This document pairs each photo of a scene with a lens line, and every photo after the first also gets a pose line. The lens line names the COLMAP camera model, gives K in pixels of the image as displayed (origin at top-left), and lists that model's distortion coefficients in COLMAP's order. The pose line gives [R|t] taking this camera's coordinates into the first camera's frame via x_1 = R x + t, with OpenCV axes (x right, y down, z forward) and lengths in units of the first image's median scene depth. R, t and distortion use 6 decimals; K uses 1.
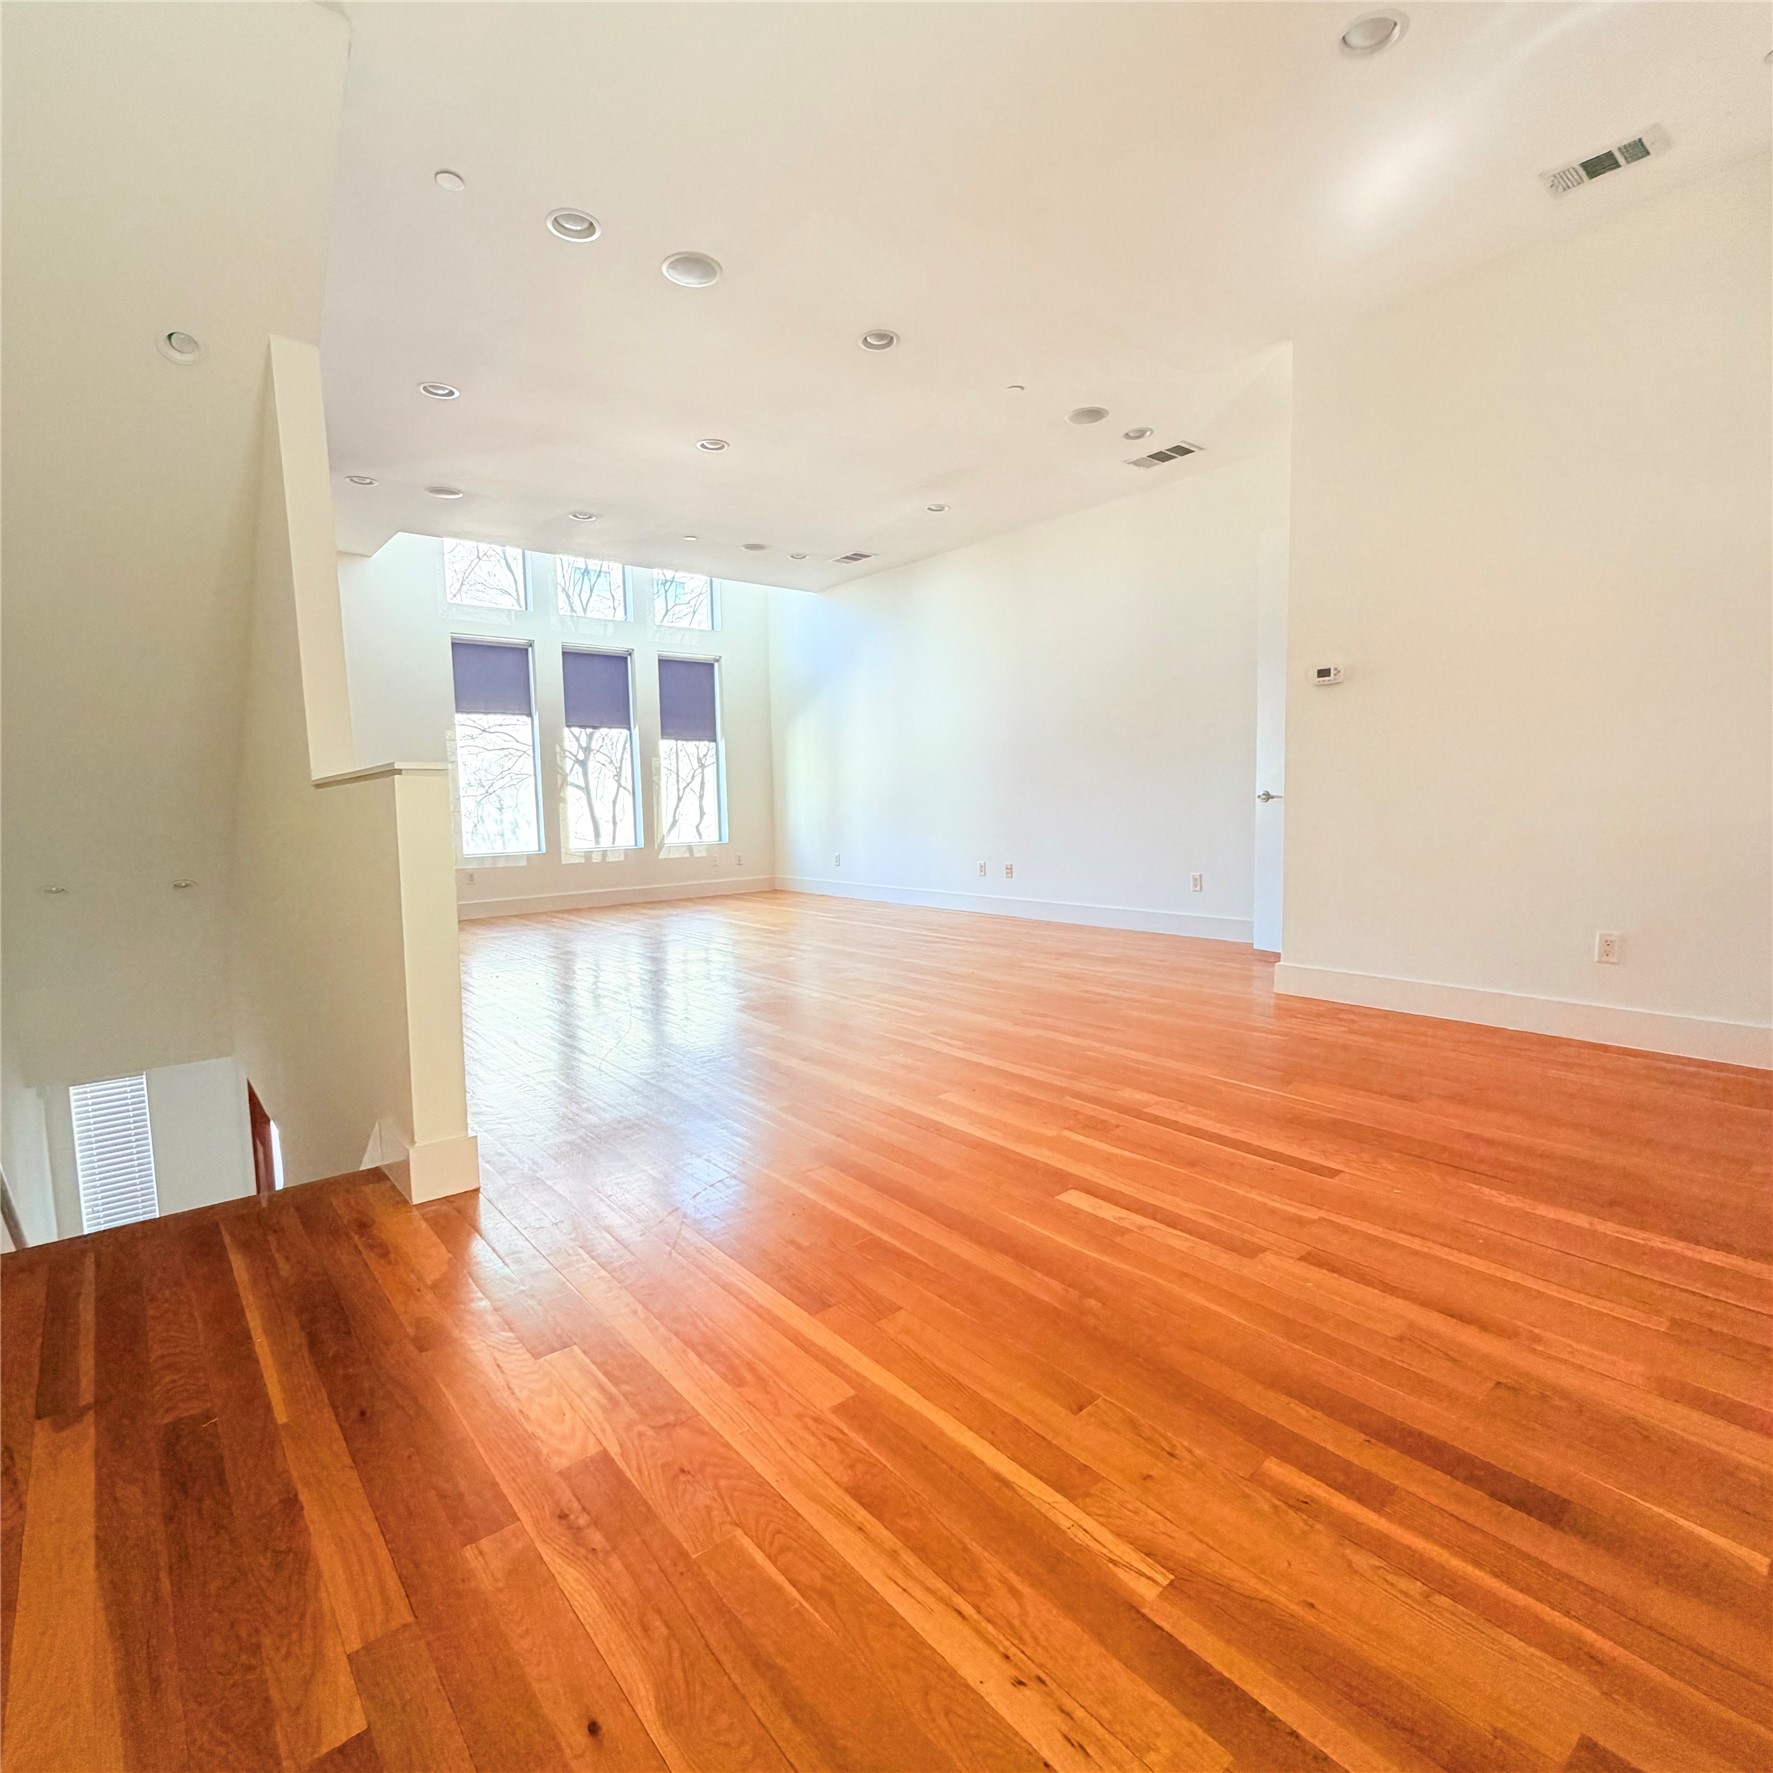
lens RADIAL K [[940.1, 0, 889.8], [0, 940.1, 883.3], [0, 0, 1]] dist [-0.000961, 0.000041]
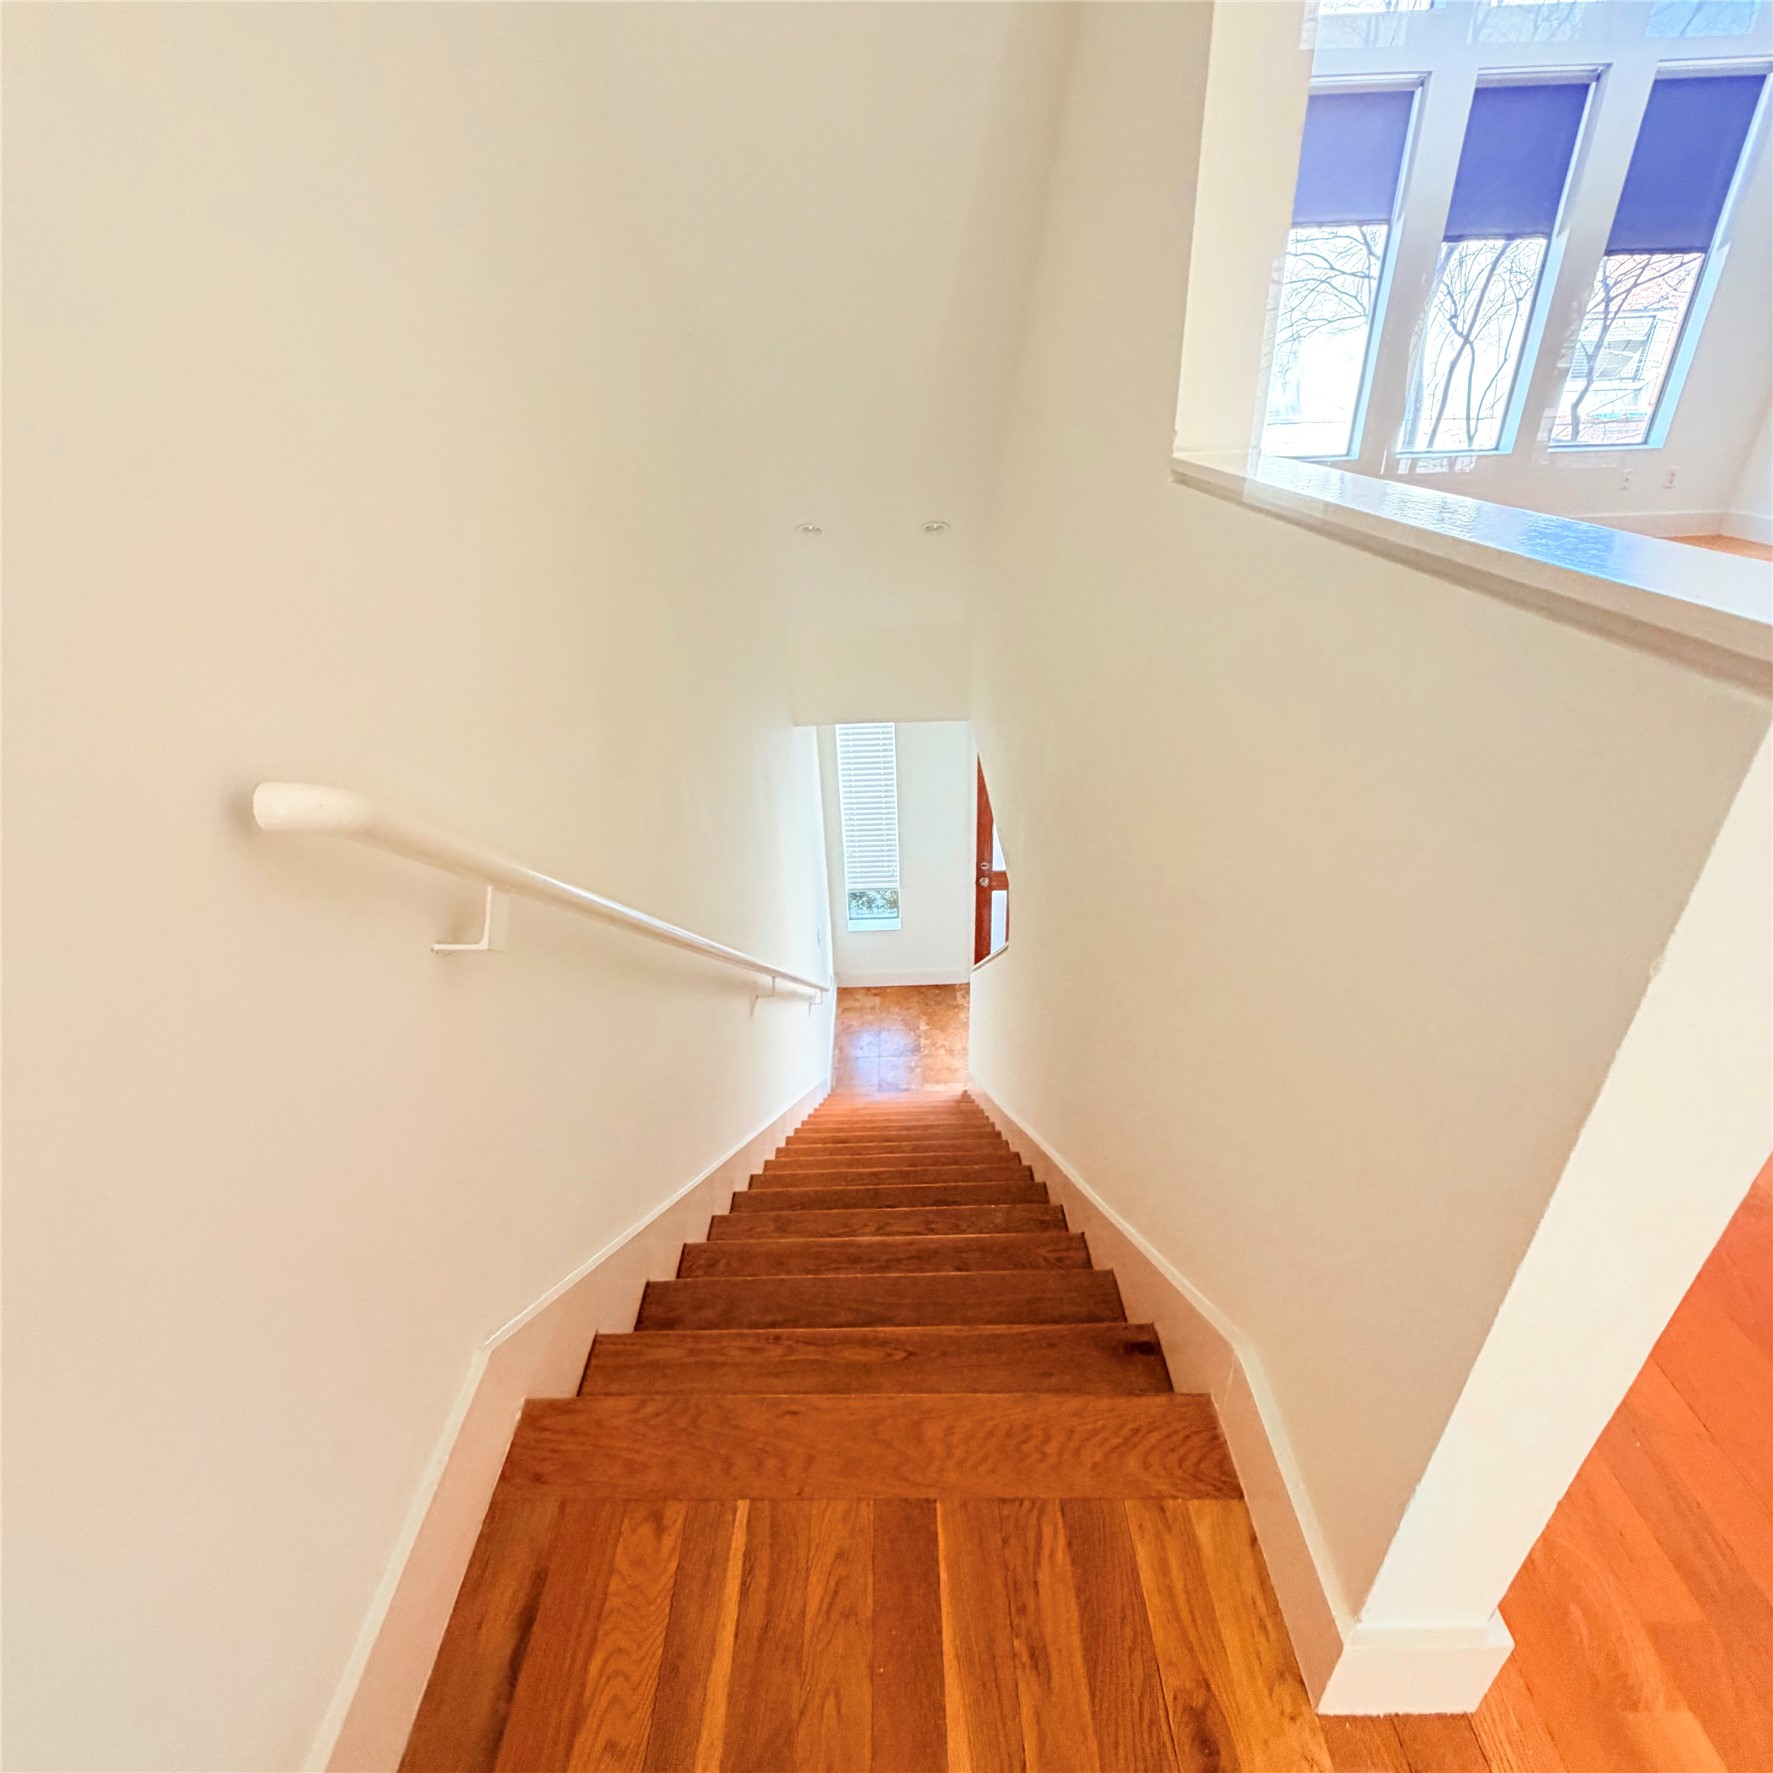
lens RADIAL K [[940.1, 0, 889.8], [0, 940.1, 883.3], [0, 0, 1]] dist [-0.000961, 0.000041]
pose [[0.768080, 0.308272, -0.561268, -0.145784], [-0.040483, 0.898119, 0.437885, -0.041657], [0.639073, -0.313609, 0.702307, 0.193474]]
